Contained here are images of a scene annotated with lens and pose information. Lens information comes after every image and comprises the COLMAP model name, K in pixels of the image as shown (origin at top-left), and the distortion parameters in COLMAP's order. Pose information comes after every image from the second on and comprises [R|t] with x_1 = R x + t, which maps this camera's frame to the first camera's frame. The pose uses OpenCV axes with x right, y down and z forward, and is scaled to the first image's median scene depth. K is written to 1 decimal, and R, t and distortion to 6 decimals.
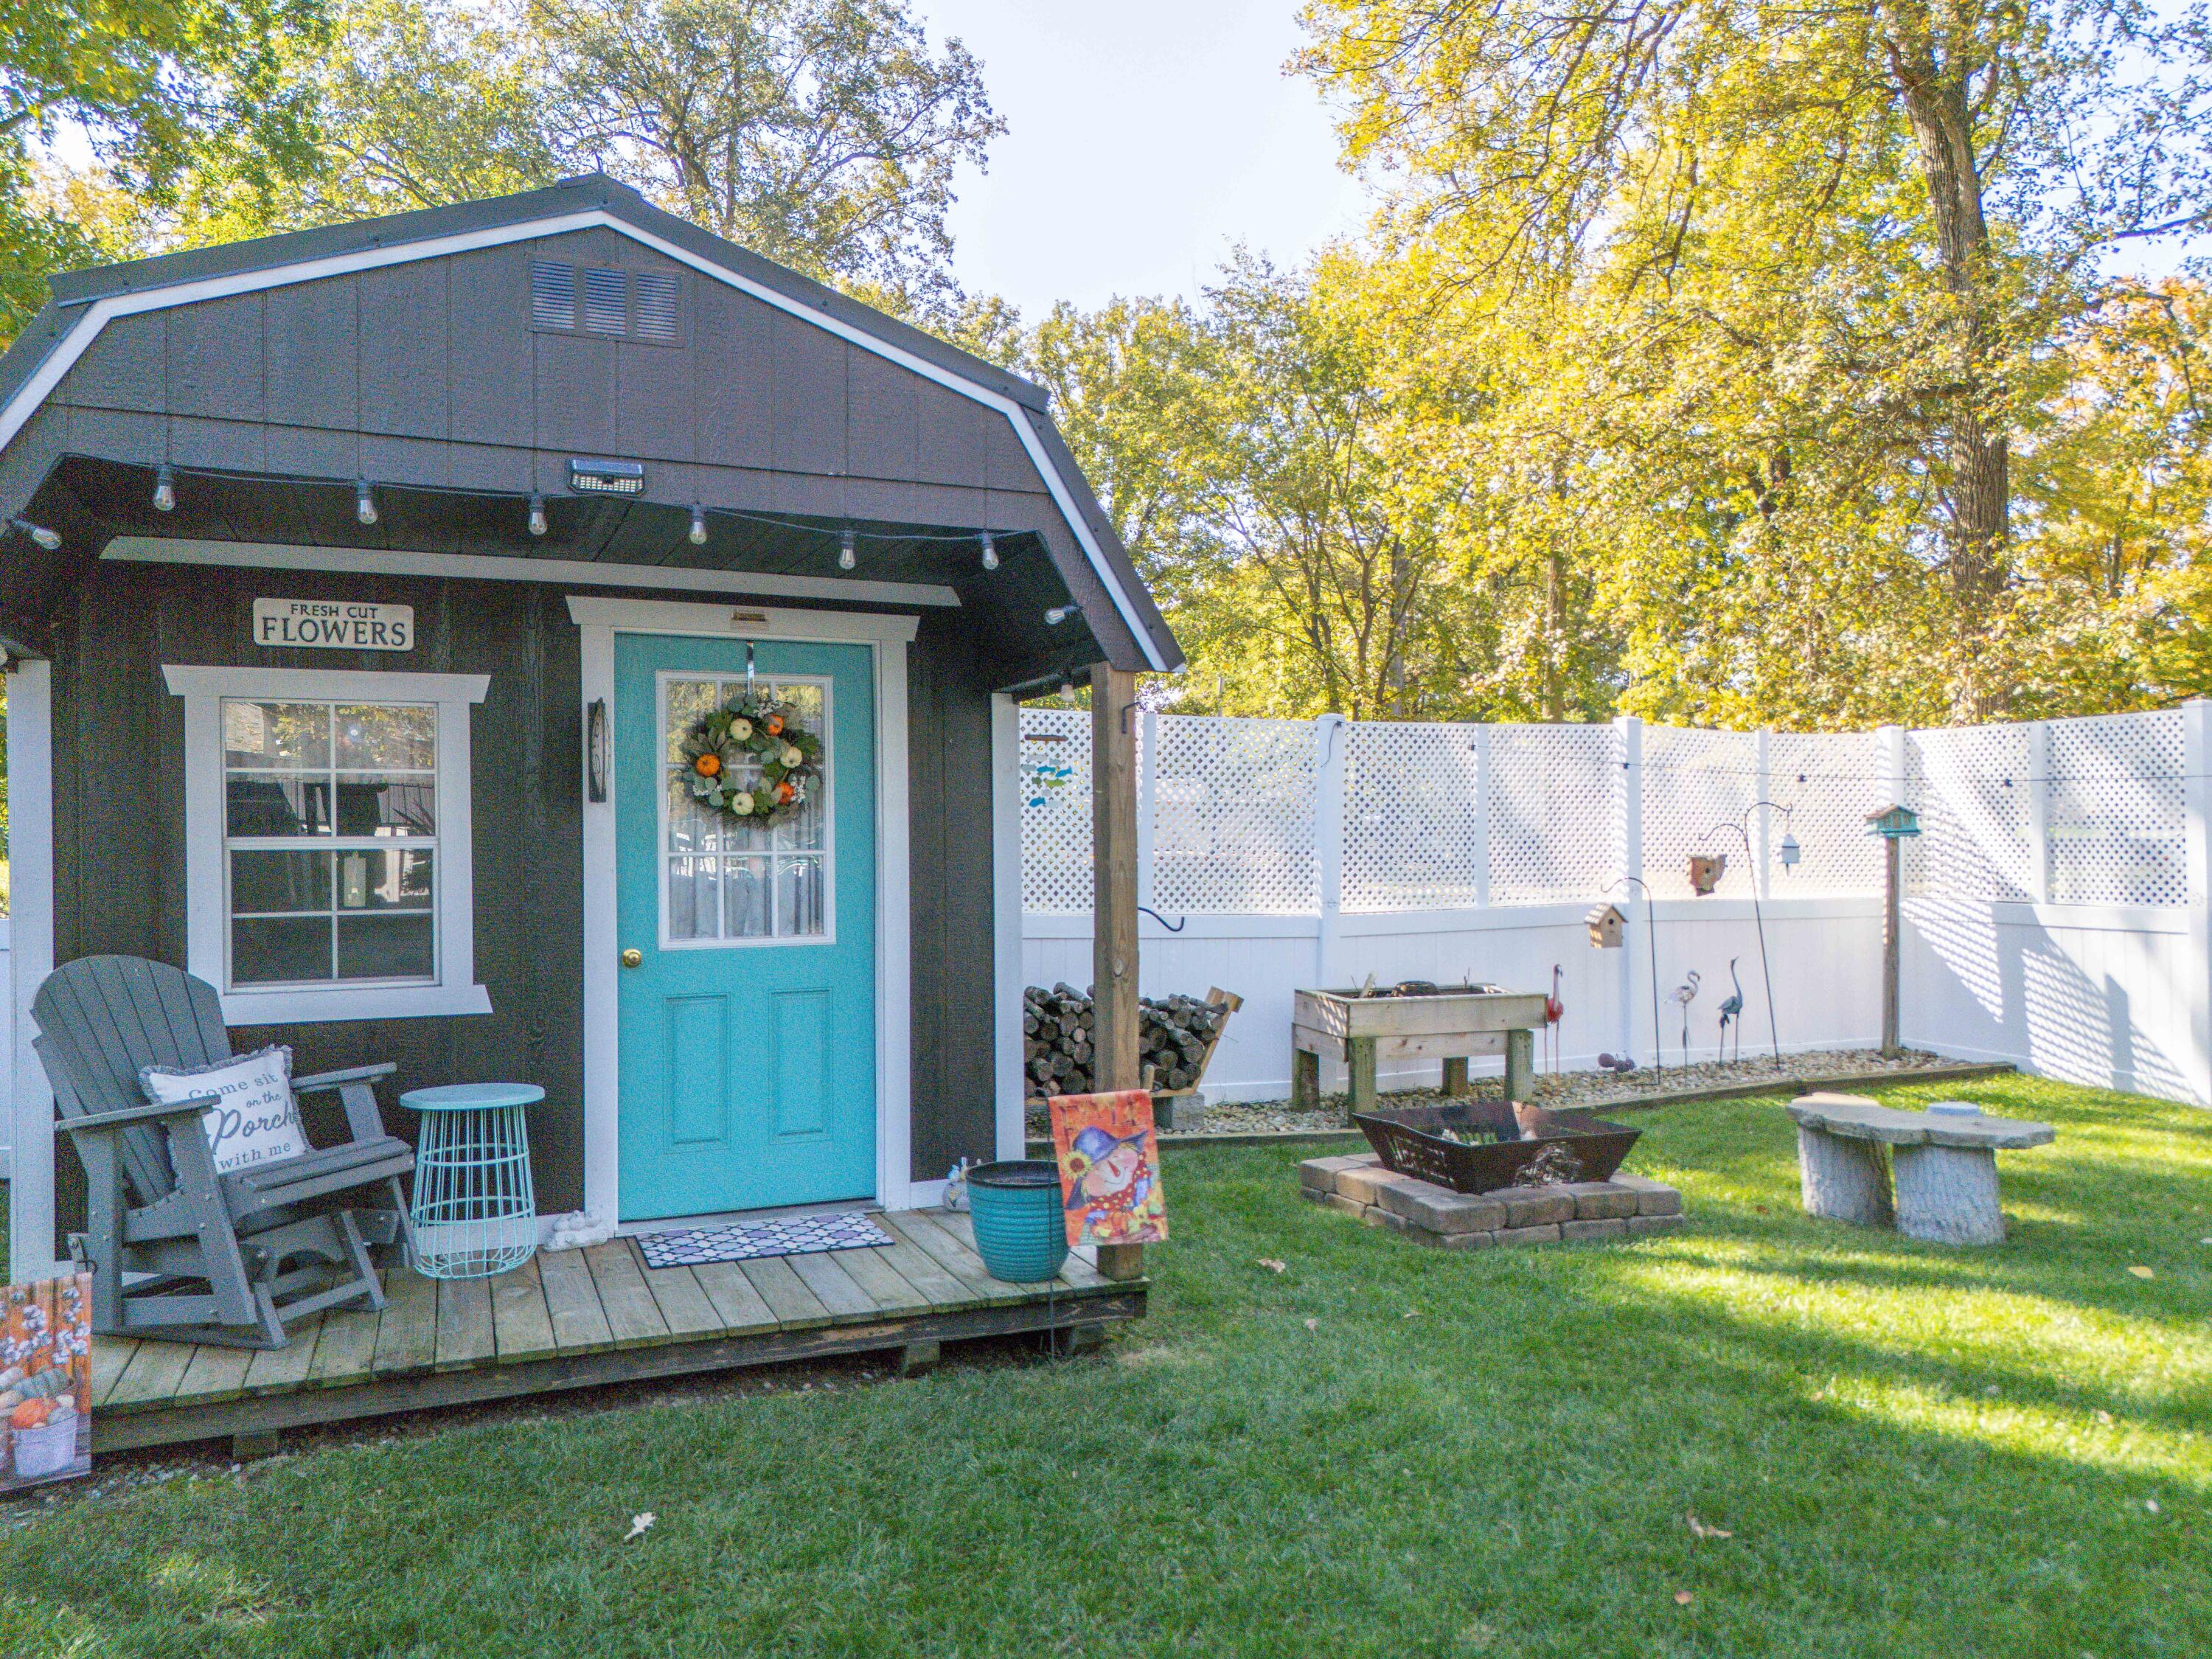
lens RADIAL K [[1632.7, 0, 1106.0], [0, 1632.7, 829.5], [0, 0, 1]] dist [0.089163, -0.077843]
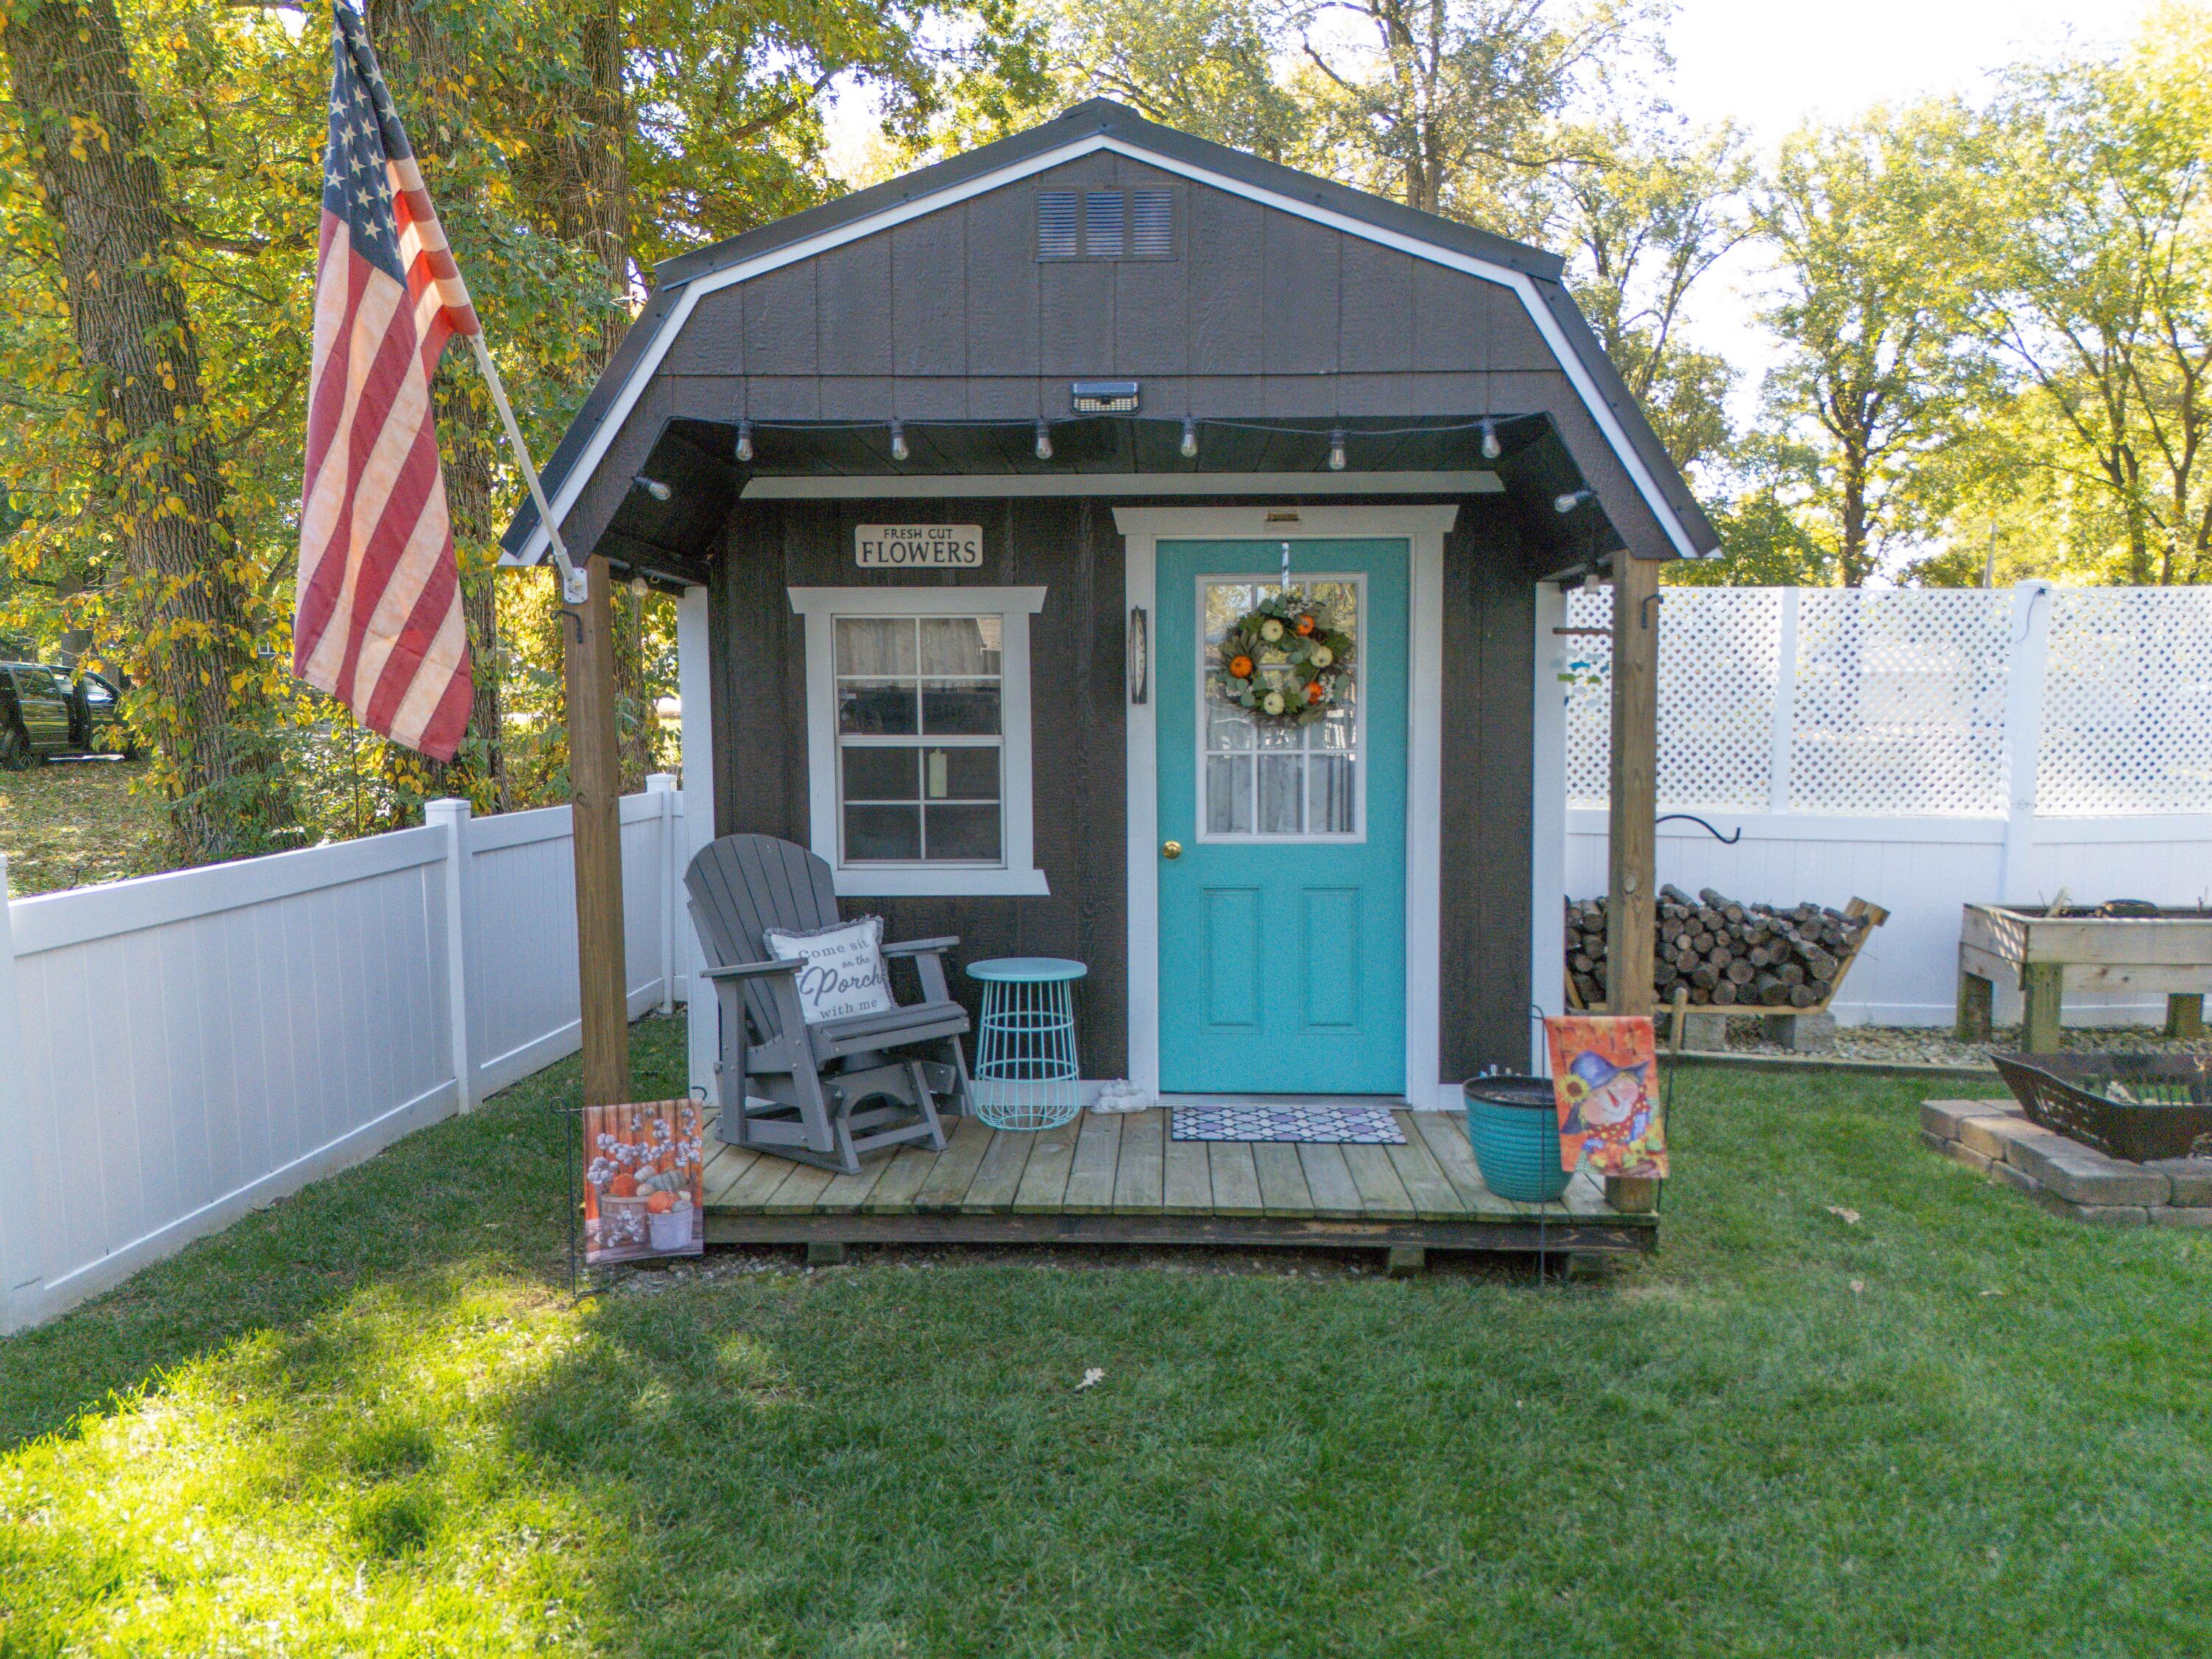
lens RADIAL K [[1627.9, 0, 1106.0], [0, 1627.9, 829.5], [0, 0, 1]] dist [0.110073, -0.109421]
pose [[0.915257, 0.030123, -0.401743, 0.100817], [0.000362, 0.997139, 0.075592, -0.015322], [0.402871, -0.069331, 0.912627, 0.025942]]
